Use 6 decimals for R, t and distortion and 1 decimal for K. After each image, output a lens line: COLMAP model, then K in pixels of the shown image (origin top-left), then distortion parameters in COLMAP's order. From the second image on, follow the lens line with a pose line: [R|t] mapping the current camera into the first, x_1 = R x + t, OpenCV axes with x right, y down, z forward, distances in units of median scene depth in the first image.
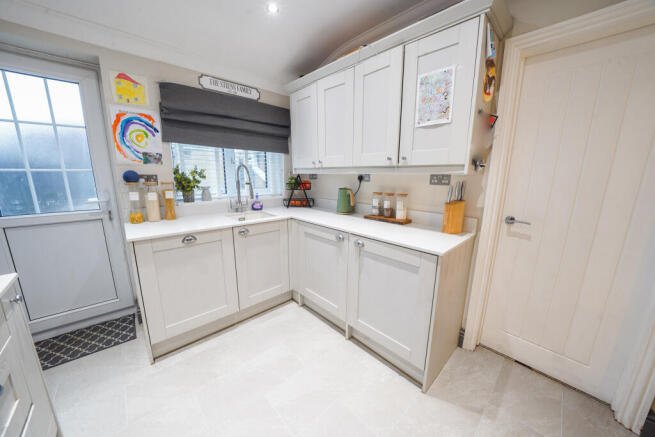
lens RADIAL K [[229.8, 0, 327.5], [0, 229.8, 218.5], [0, 0, 1]] dist [-0.023045, 0.000052]
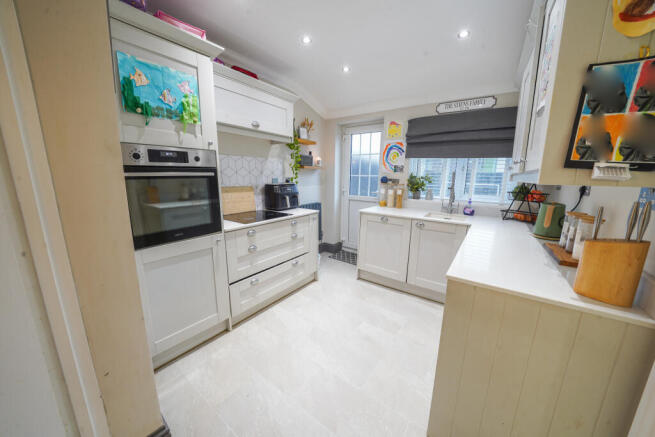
lens RADIAL K [[229.8, 0, 327.5], [0, 229.8, 218.5], [0, 0, 1]] dist [-0.023045, 0.000052]
pose [[0.168209, 0.176259, -0.969865, 0.773717], [-0.203779, 0.968849, 0.140732, -0.049817], [0.964458, 0.173966, 0.198887, 0.244918]]
